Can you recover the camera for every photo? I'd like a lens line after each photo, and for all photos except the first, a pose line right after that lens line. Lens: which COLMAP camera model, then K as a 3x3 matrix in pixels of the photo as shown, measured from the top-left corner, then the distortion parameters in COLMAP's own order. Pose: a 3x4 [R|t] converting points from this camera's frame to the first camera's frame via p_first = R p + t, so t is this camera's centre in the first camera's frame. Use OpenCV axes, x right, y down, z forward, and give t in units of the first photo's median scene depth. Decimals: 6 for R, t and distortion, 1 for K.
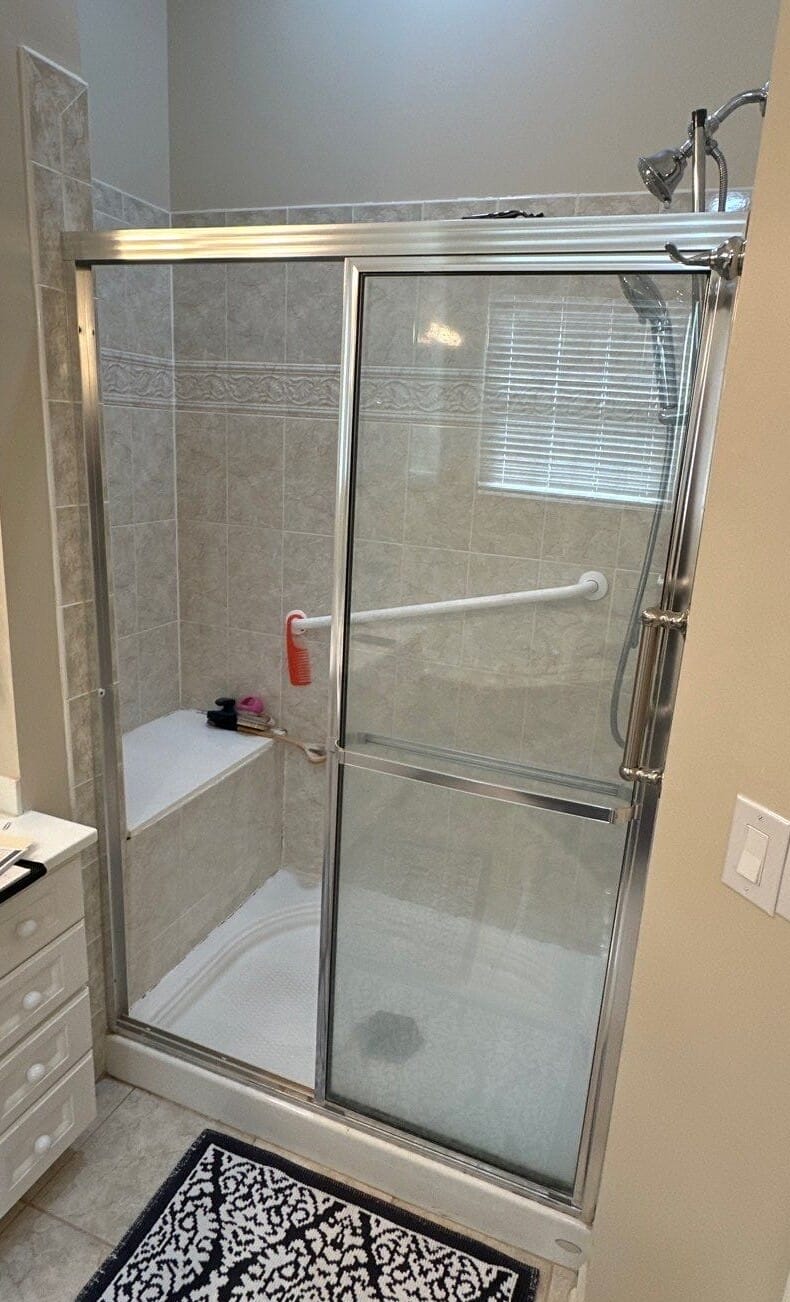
lens RADIAL K [[776.9, 0, 399.1], [0, 776.9, 644.8], [0, 0, 1]] dist [0.002599, -0.000283]
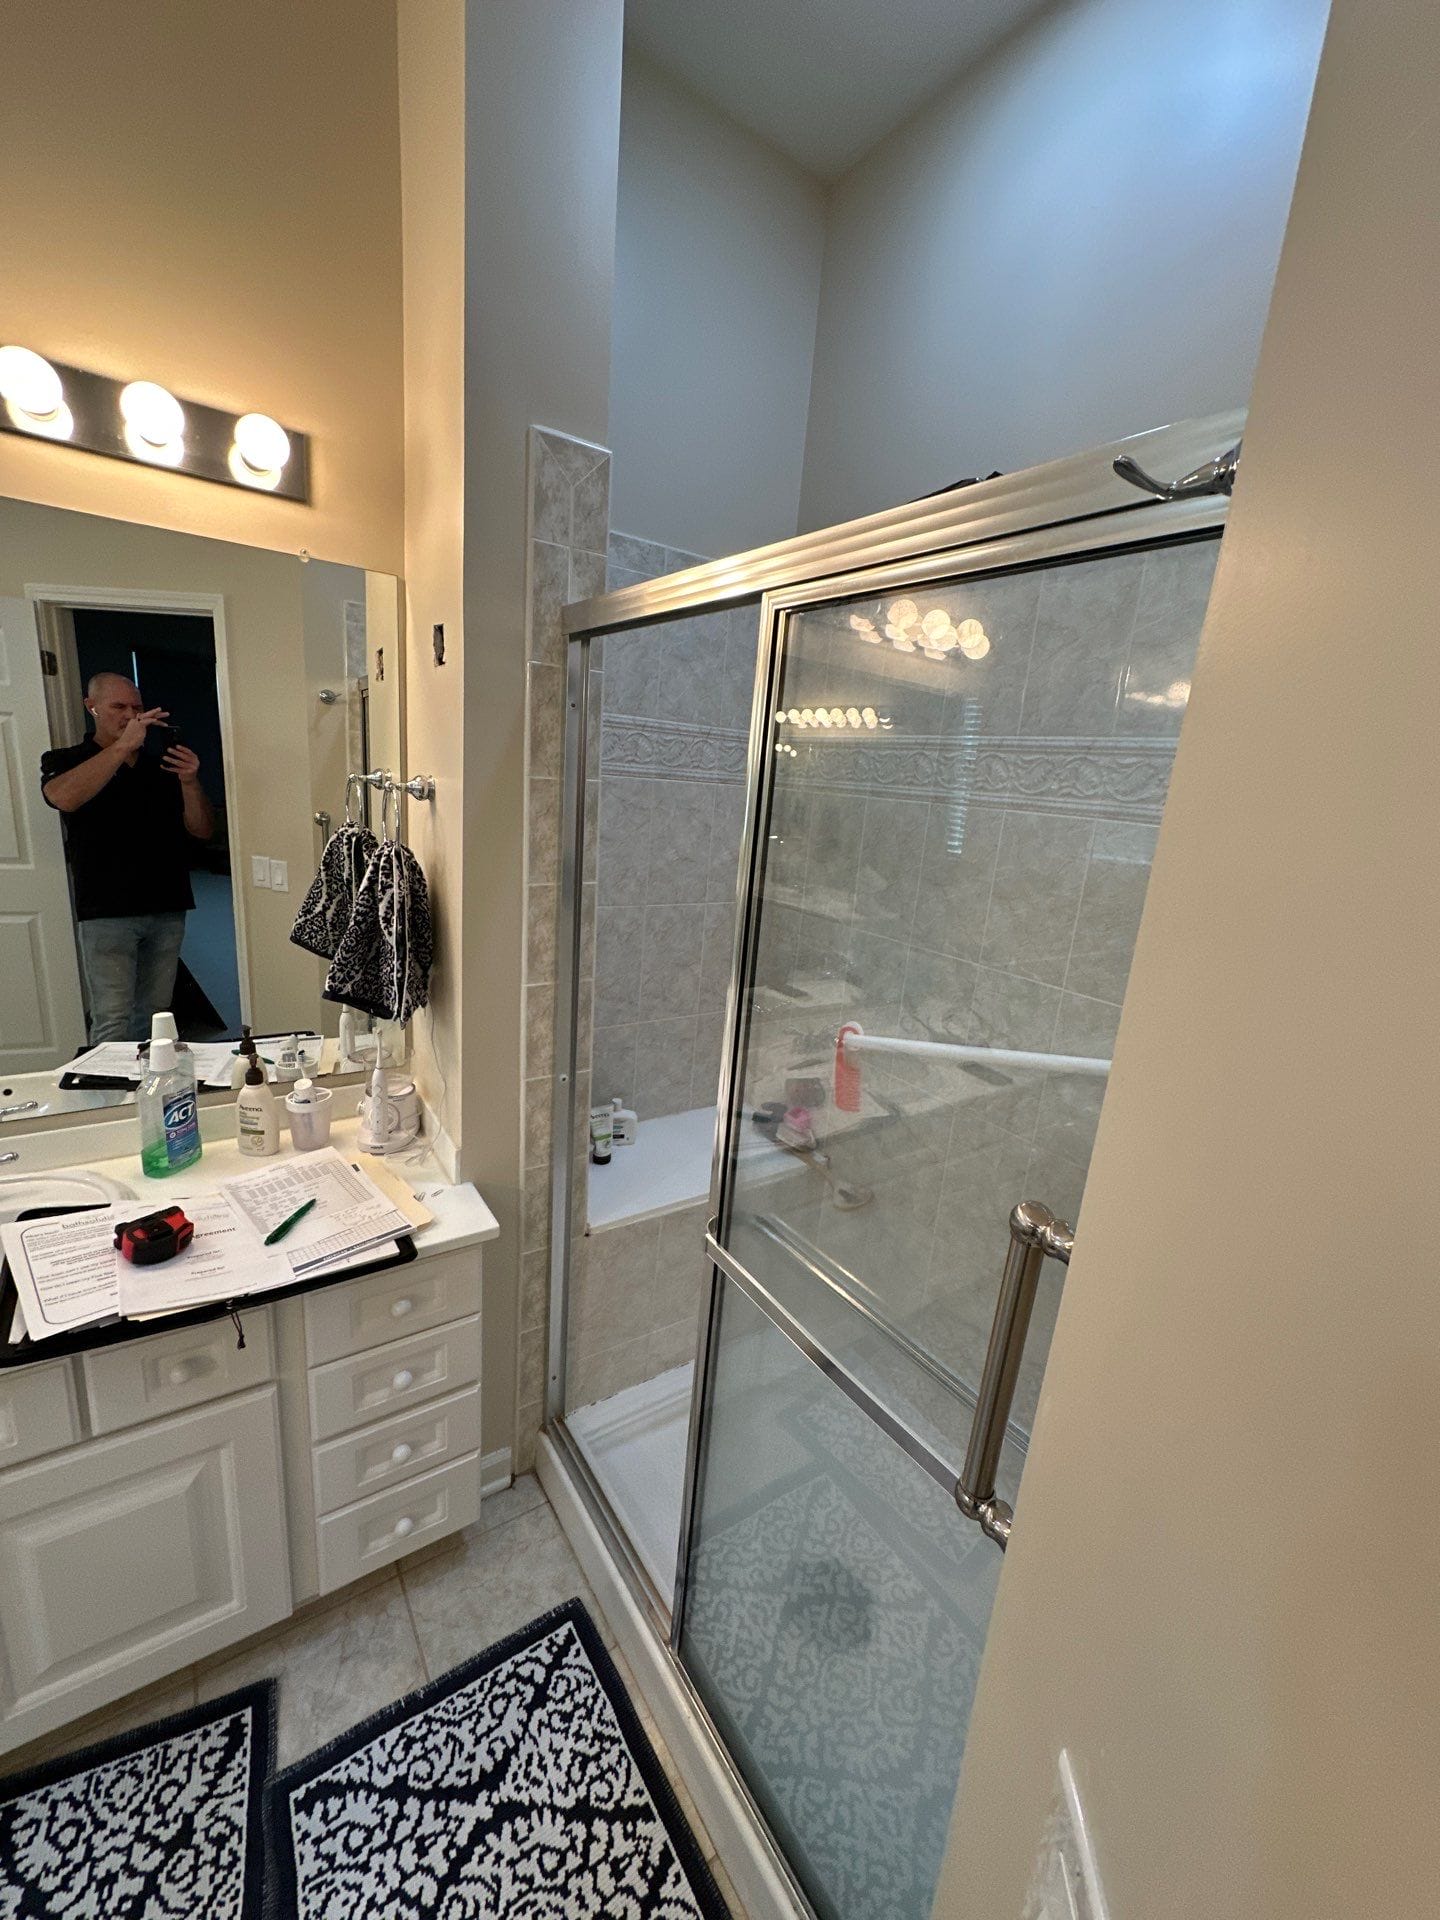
lens RADIAL K [[755.8, 0, 725.4], [0, 755.8, 959.0], [0, 0, 1]] dist [-0.001127, 0.000689]
pose [[0.824275, 0.139155, -0.548822, 0.287019], [-0.175259, 0.984428, -0.013617, -0.112800], [0.538381, 0.107410, 0.835828, 0.343225]]
